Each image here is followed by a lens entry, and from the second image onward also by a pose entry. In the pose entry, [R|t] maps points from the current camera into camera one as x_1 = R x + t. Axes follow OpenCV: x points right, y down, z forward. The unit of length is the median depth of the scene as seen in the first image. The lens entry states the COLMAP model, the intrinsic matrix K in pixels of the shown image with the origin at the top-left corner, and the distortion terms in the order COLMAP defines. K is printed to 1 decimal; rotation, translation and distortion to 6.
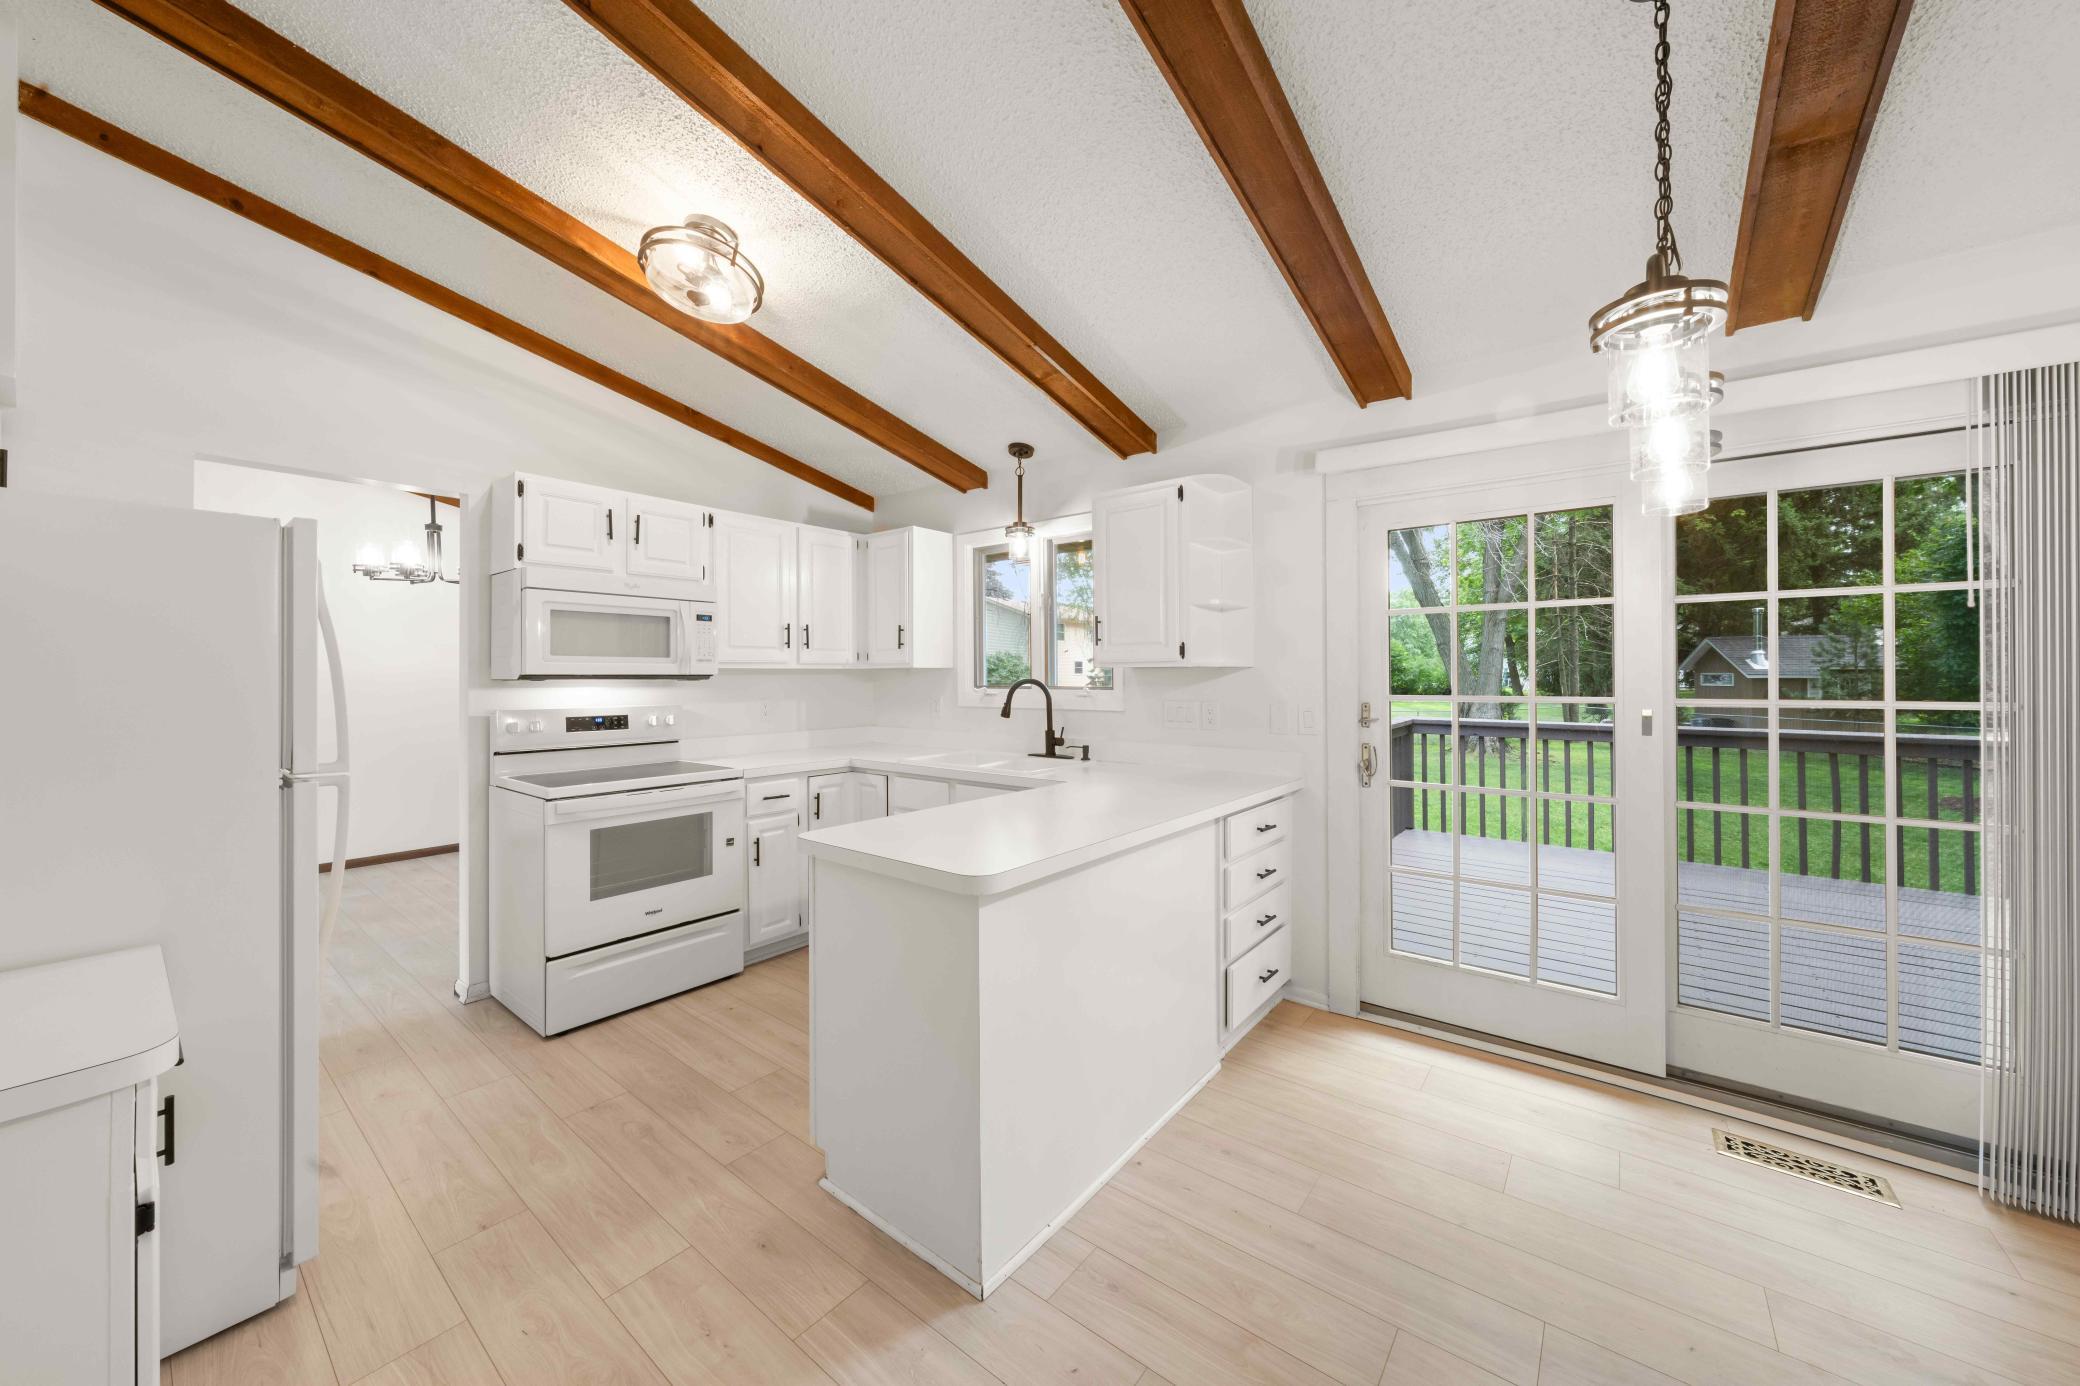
lens RADIAL K [[731.9, 0, 1053.9], [0, 731.9, 672.9], [0, 0, 1]] dist [-0.009131, 0.000027]
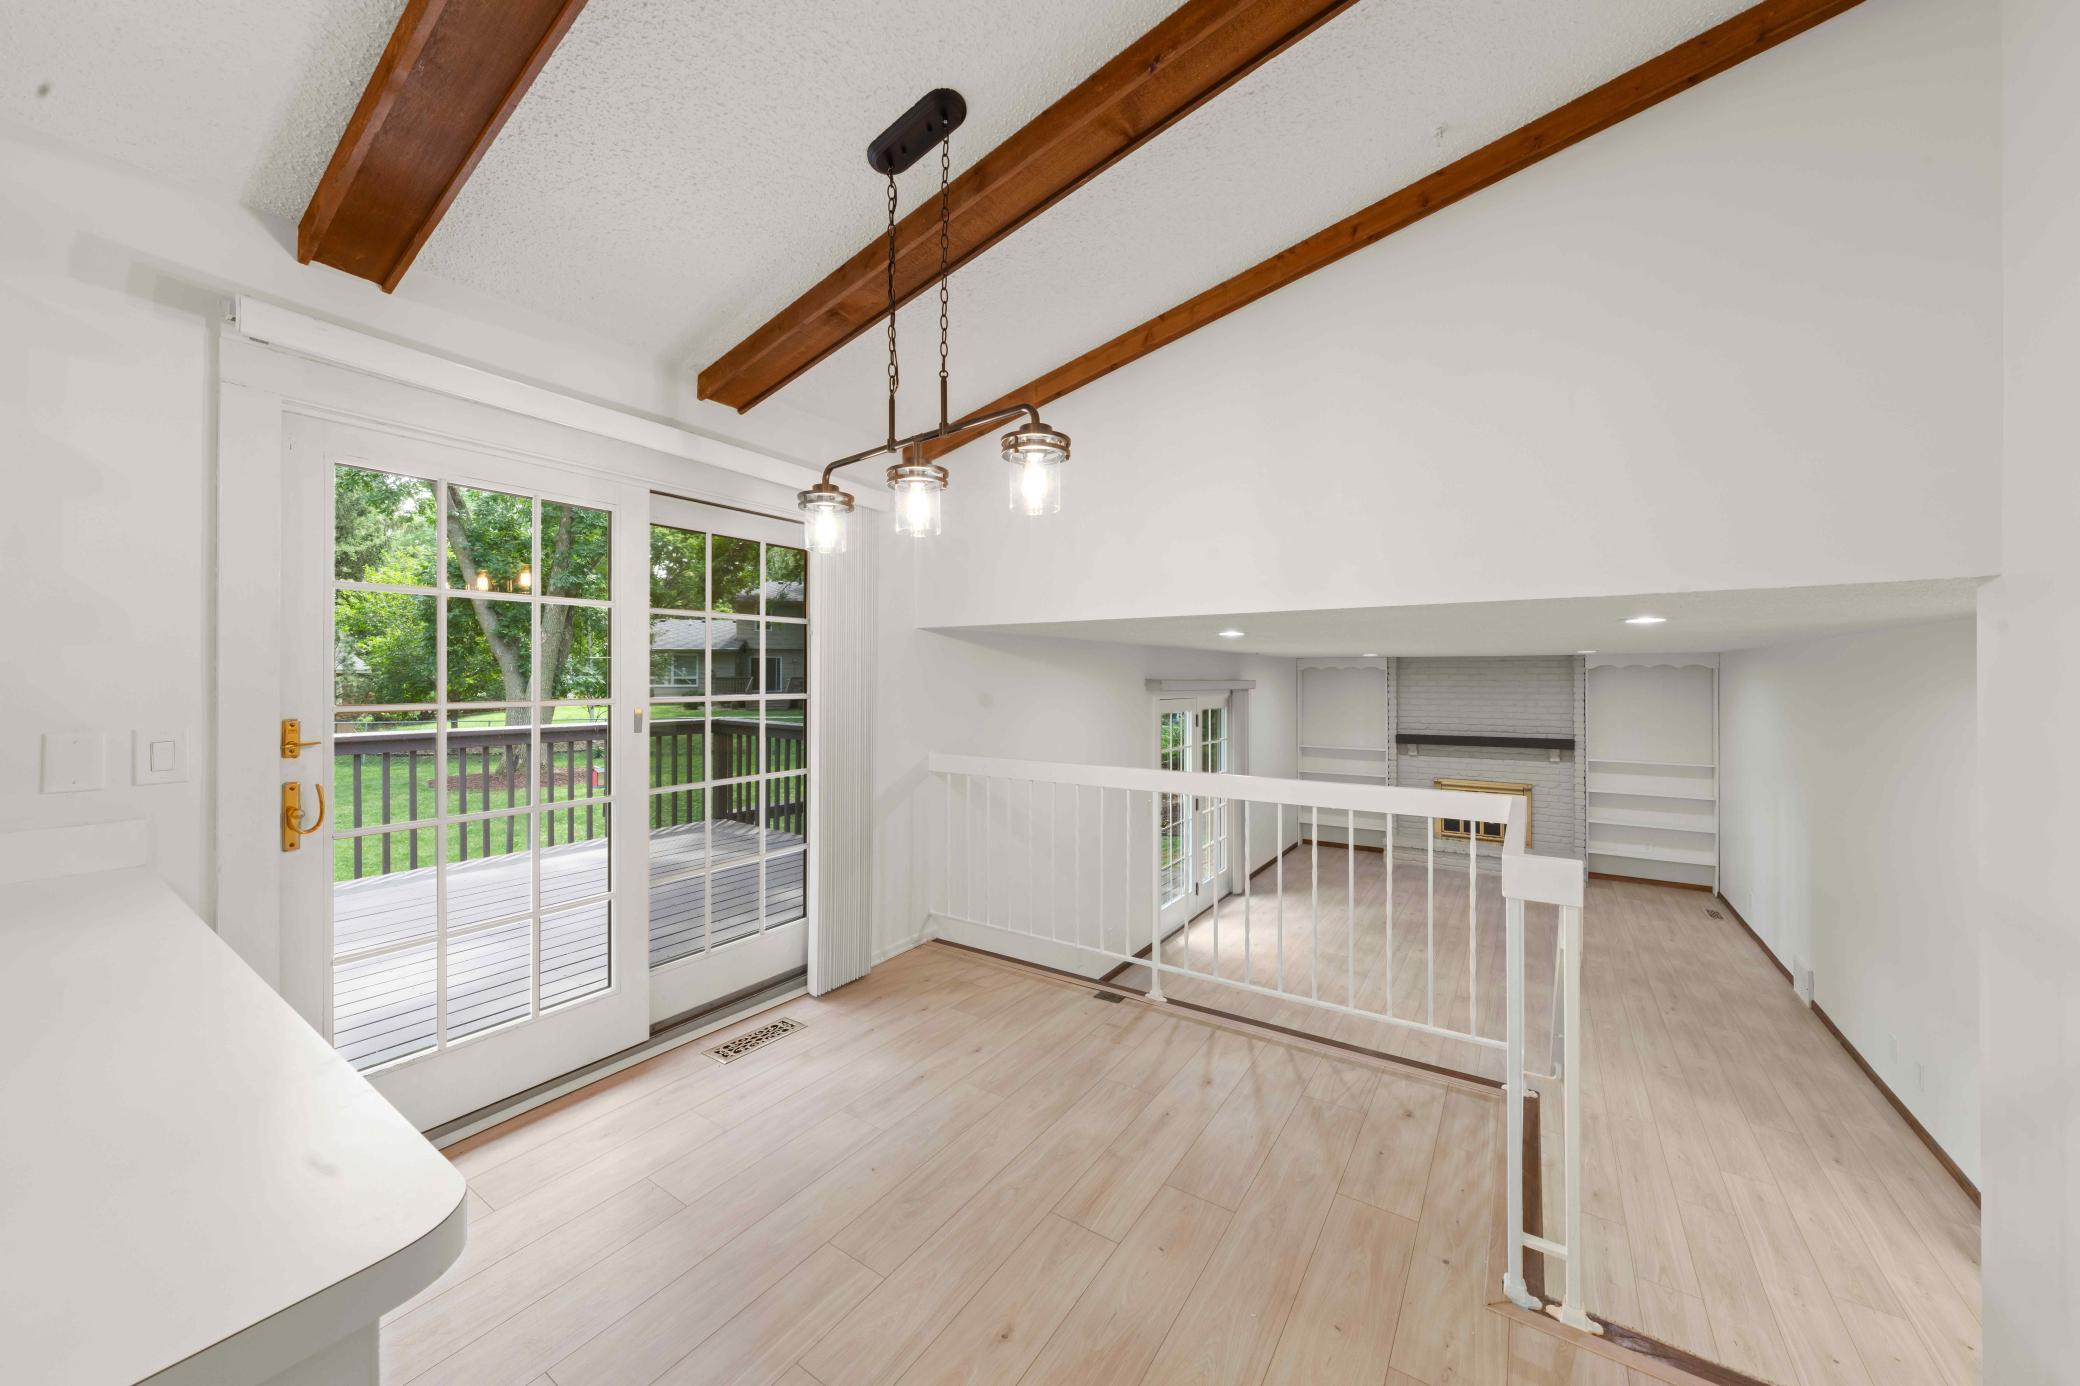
lens RADIAL K [[731.9, 0, 1053.9], [0, 731.9, 672.9], [0, 0, 1]] dist [-0.009131, 0.000027]
pose [[-0.067593, 0.007613, 0.997684, -0.279987], [-0.005394, 0.999953, -0.007996, 0.002710], [-0.997698, -0.005922, -0.067548, 0.407328]]
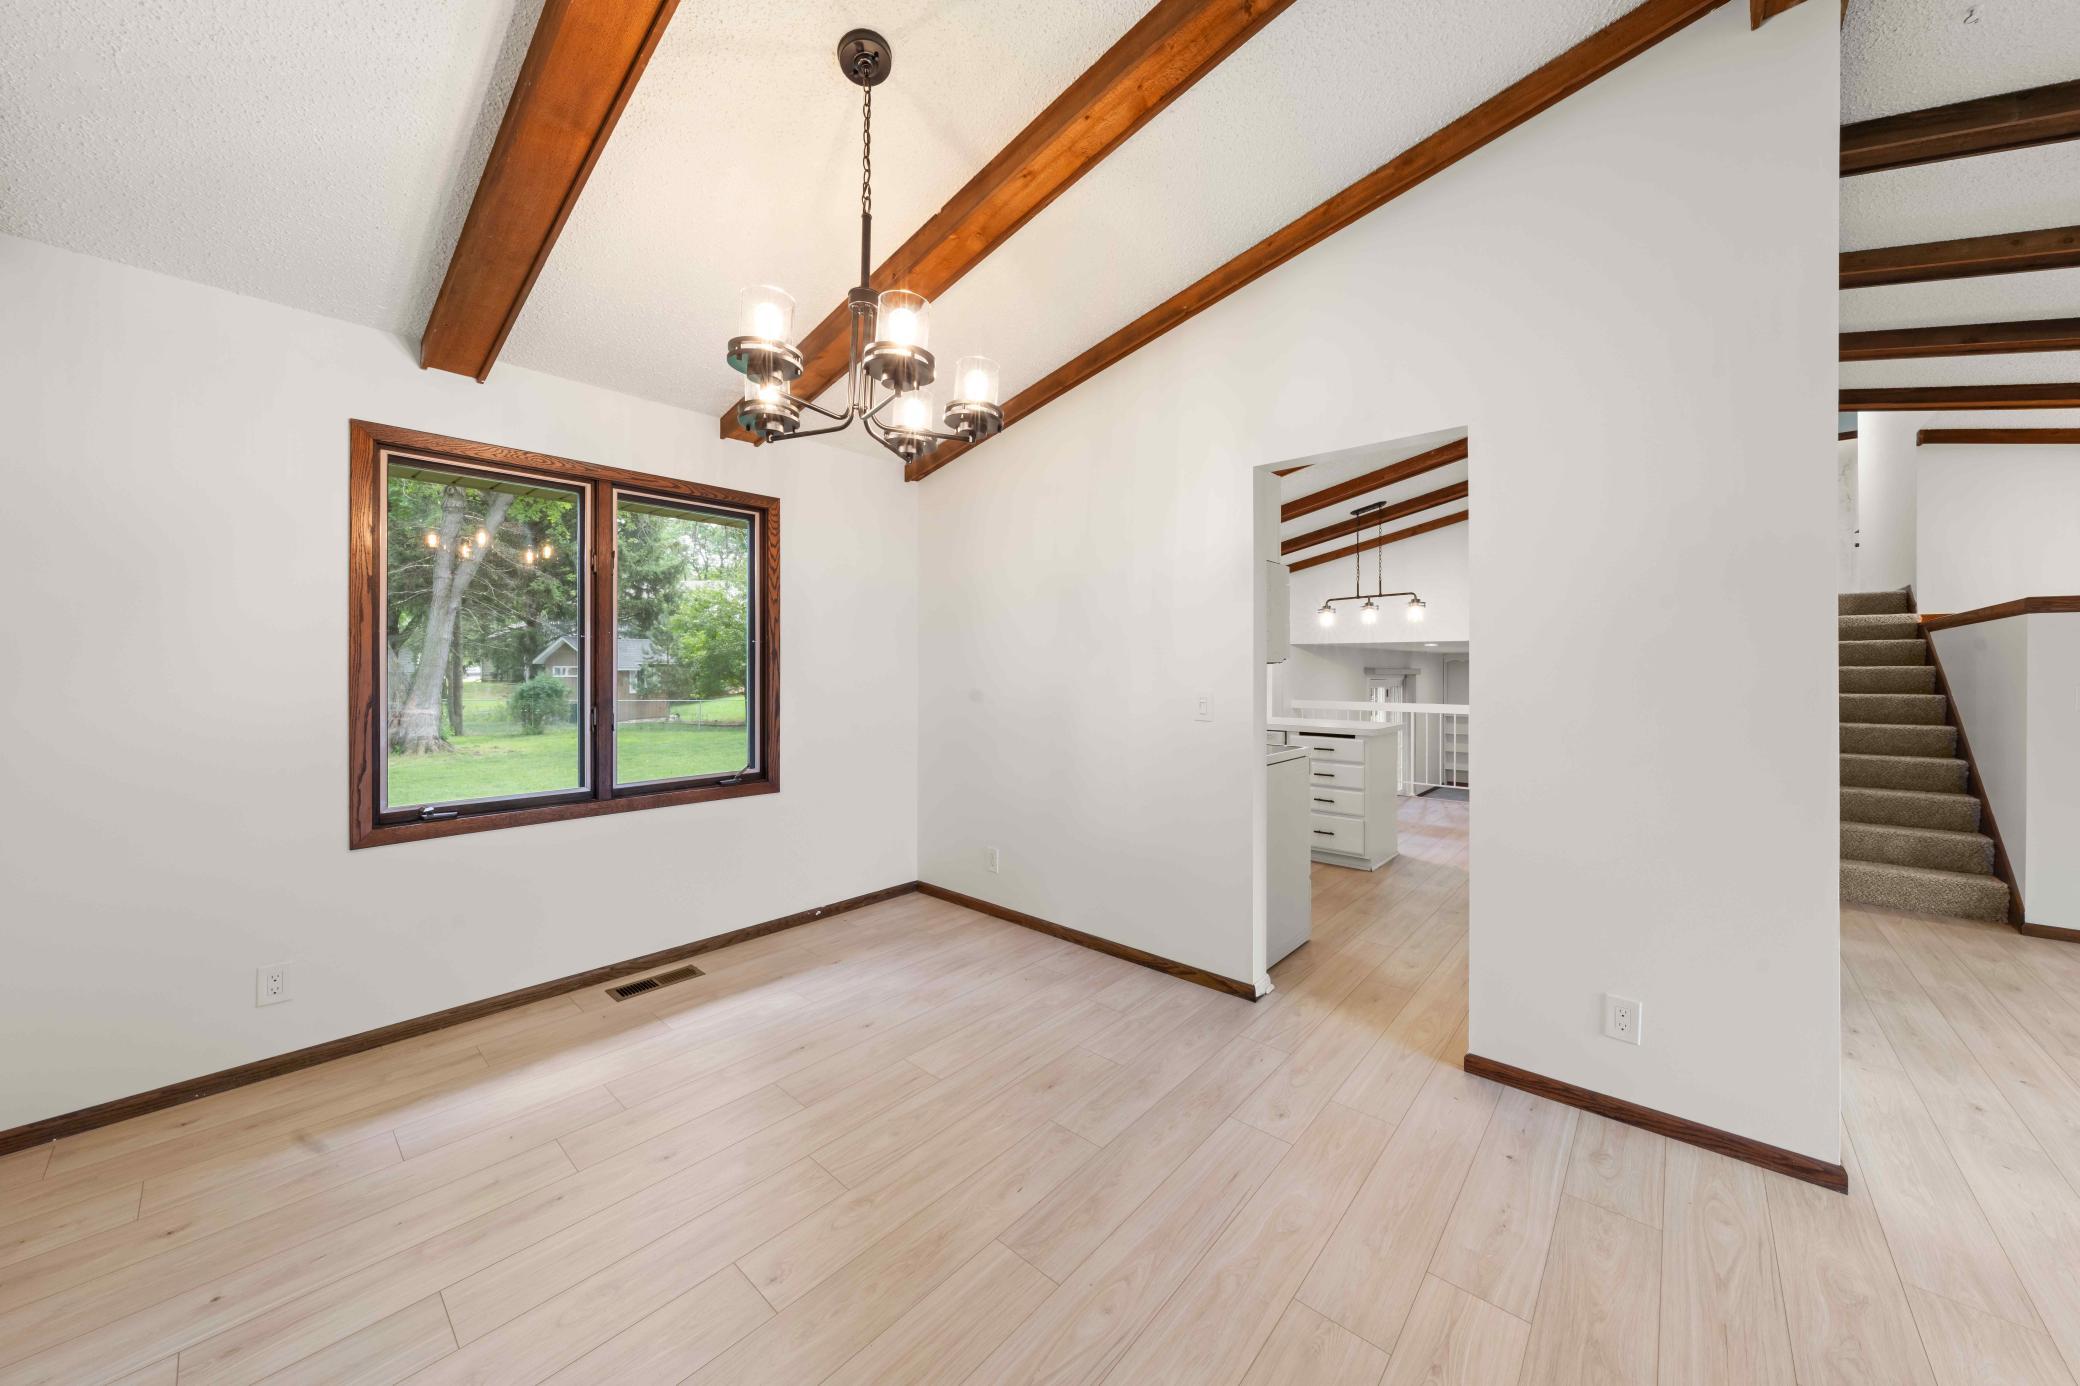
lens RADIAL K [[723.2, 0, 1039.5], [0, 723.2, 669.5], [0, 0, 1]] dist [-0.000791, 0.000039]
pose [[0.077391, 0.001590, 0.997000, -1.988166], [-0.005072, 0.999986, -0.001201, 0.024213], [-0.996988, -0.004964, 0.077398, 1.357496]]
